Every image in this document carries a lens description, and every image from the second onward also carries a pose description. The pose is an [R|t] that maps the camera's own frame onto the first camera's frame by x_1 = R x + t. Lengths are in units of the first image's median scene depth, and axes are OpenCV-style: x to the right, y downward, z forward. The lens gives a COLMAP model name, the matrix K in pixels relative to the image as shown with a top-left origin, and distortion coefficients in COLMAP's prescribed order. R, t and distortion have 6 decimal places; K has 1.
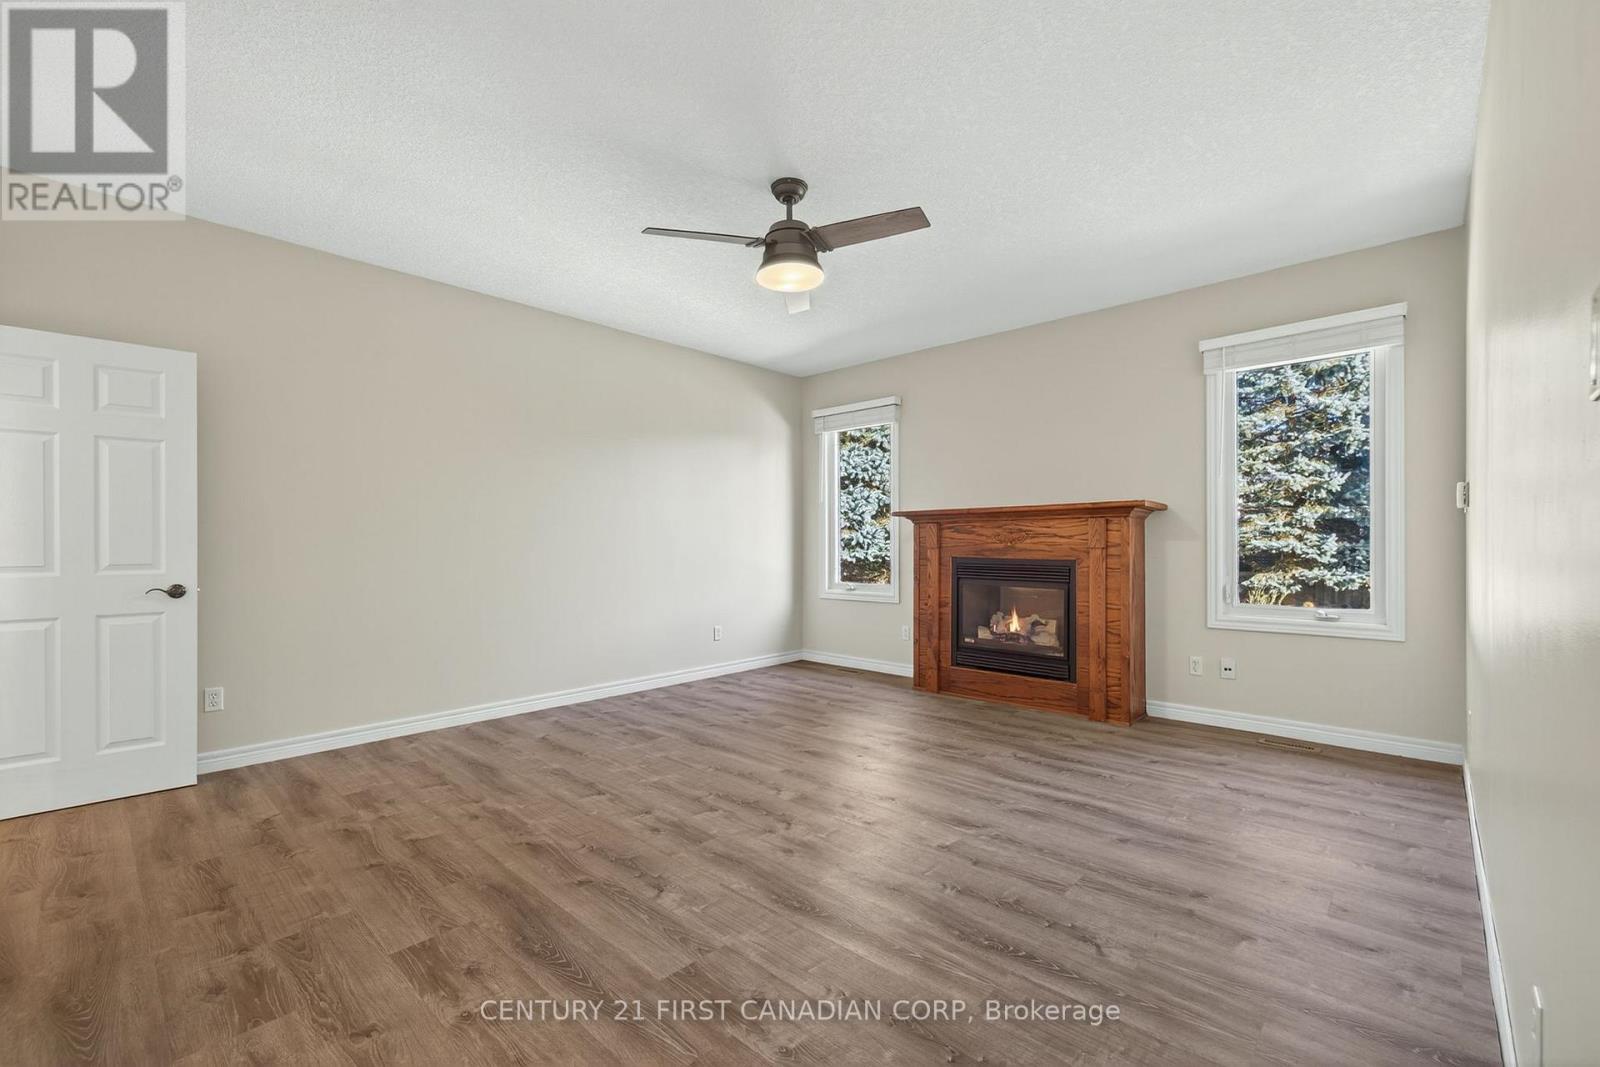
lens RADIAL K [[671.2, 0, 801.8], [0, 671.2, 546.6], [0, 0, 1]] dist [0.002395, -0.000134]
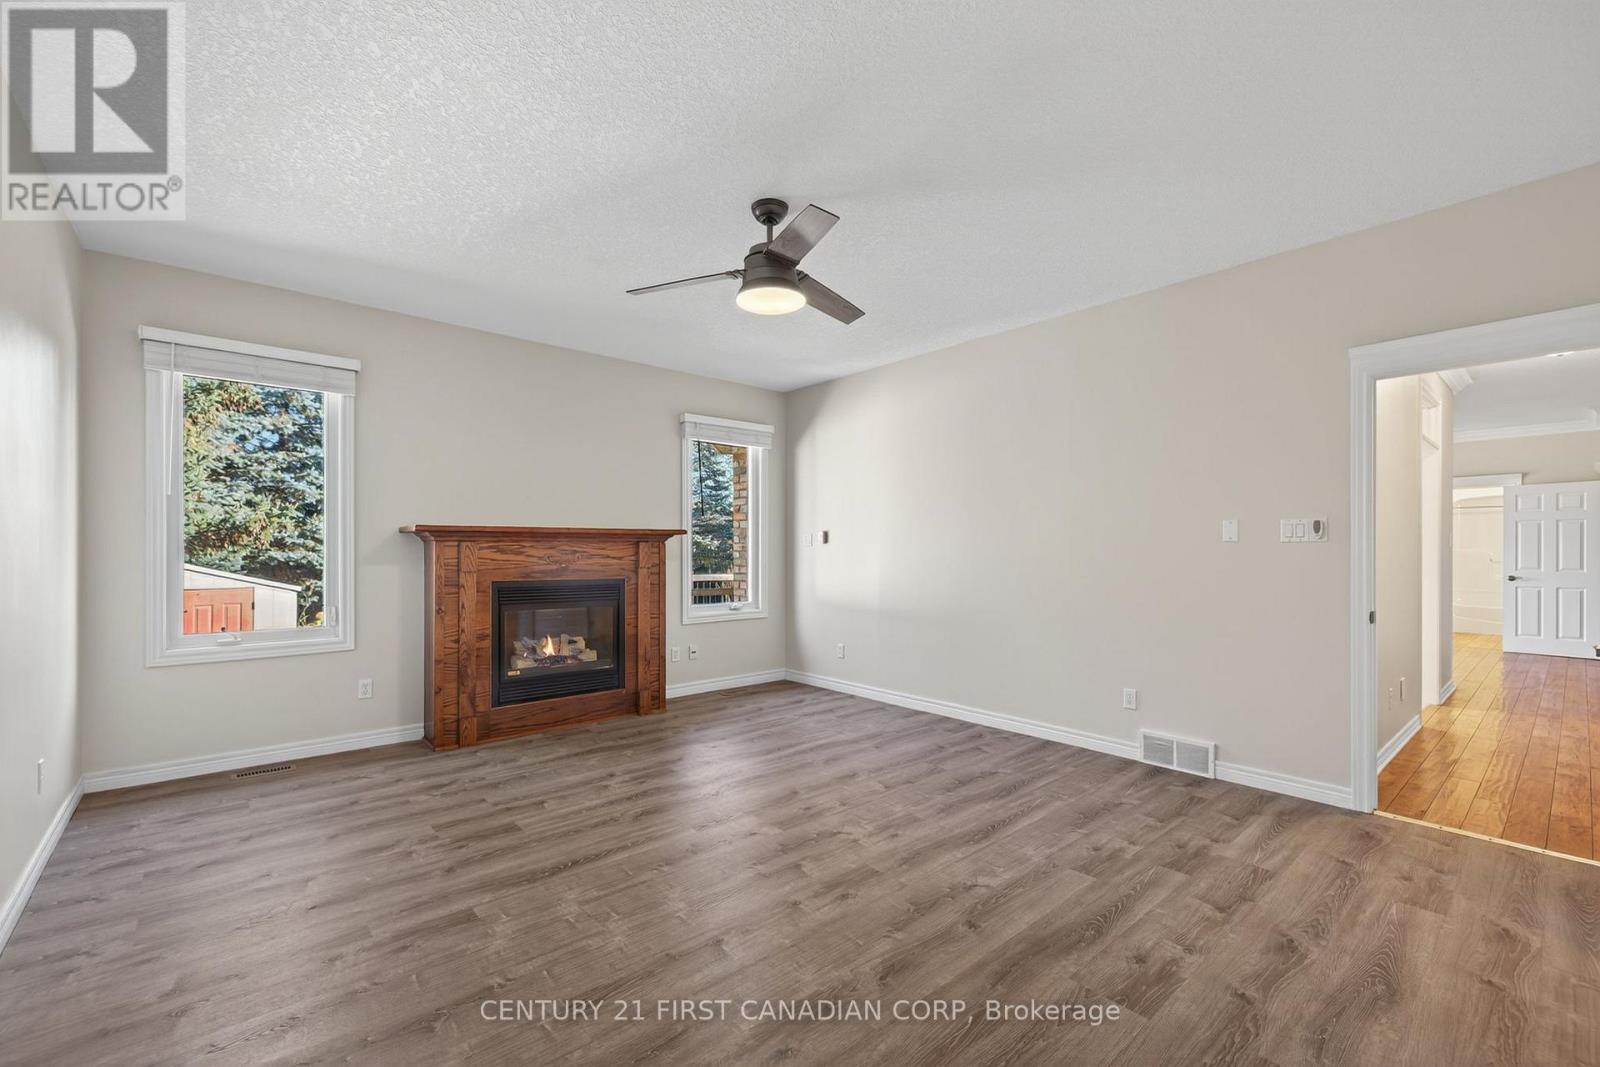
lens RADIAL K [[671.2, 0, 801.8], [0, 671.2, 546.6], [0, 0, 1]] dist [0.002395, -0.000134]
pose [[0.105505, 0.008188, 0.994385, -0.869011], [0.003189, 0.999958, -0.008572, -0.029393], [-0.994414, 0.004075, 0.105475, 0.745238]]
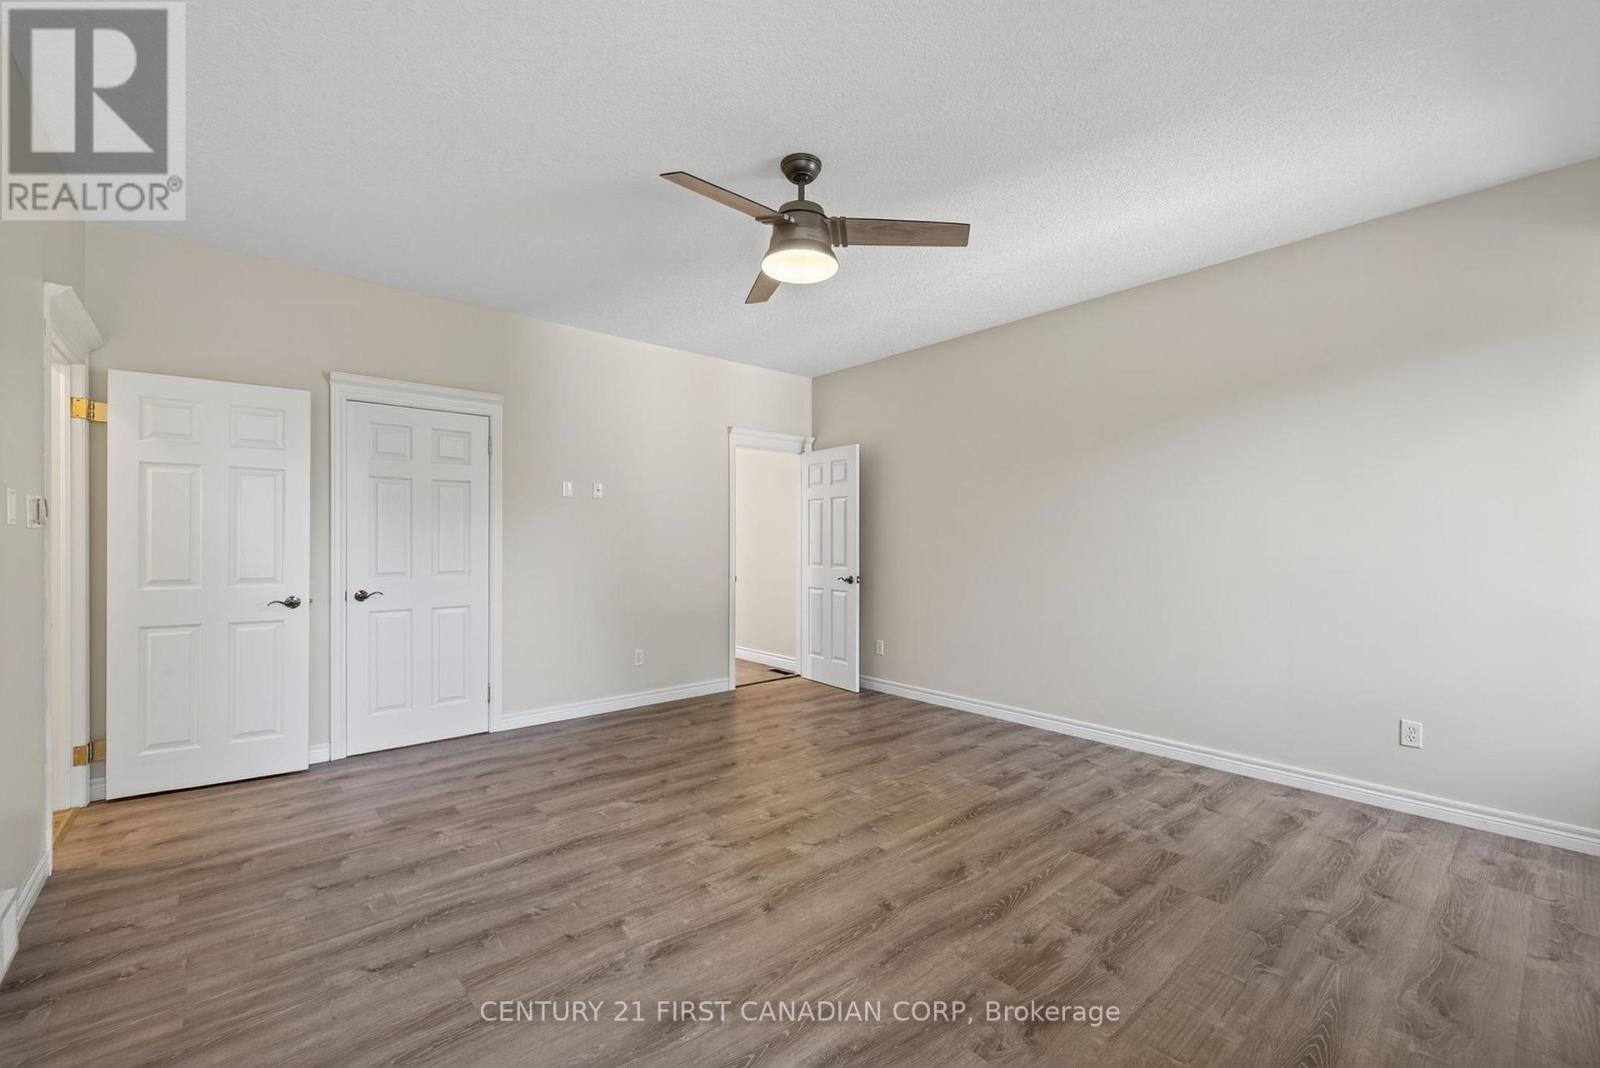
lens RADIAL K [[671.2, 0, 801.8], [0, 671.2, 547.1], [0, 0, 1]] dist [0.002395, -0.000134]
pose [[-0.107659, 0.011132, -0.994126, 0.754668], [-0.005842, 0.999913, 0.011829, -0.035038], [0.994171, 0.007082, -0.107584, 0.961112]]
